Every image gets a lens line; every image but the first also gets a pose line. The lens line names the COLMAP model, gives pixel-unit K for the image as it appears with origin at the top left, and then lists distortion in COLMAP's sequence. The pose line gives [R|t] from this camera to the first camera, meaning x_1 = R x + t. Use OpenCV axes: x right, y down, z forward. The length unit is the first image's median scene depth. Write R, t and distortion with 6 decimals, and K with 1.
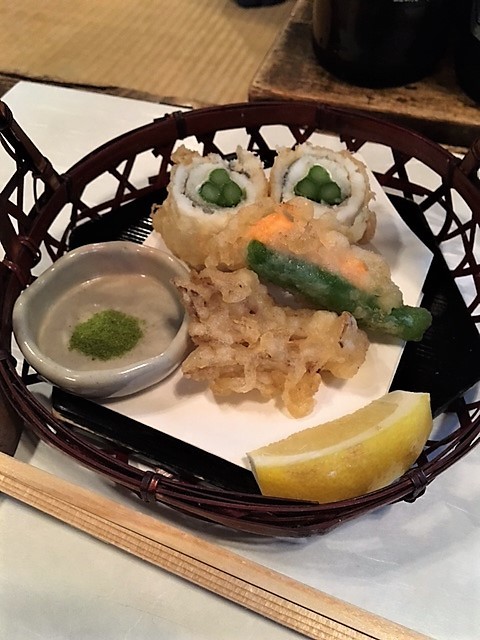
lens RADIAL K [[542.8, 0, 240.0], [0, 542.8, 320.0], [0, 0, 1]] dist [0.069491, -0.112607]
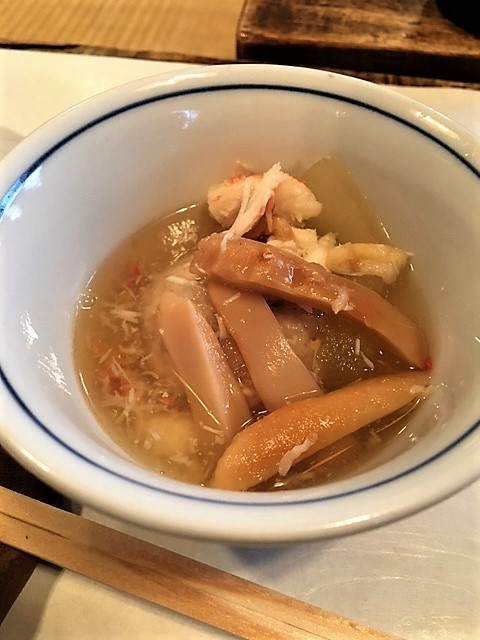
lens RADIAL K [[542.8, 0, 240.0], [0, 542.8, 320.0], [0, 0, 1]] dist [0.069491, -0.112607]
pose [[0.984679, -0.121748, 0.124842, -0.131470], [0.117618, 0.992255, 0.039959, -0.002572], [-0.128740, -0.024663, 0.991372, 0.105591]]
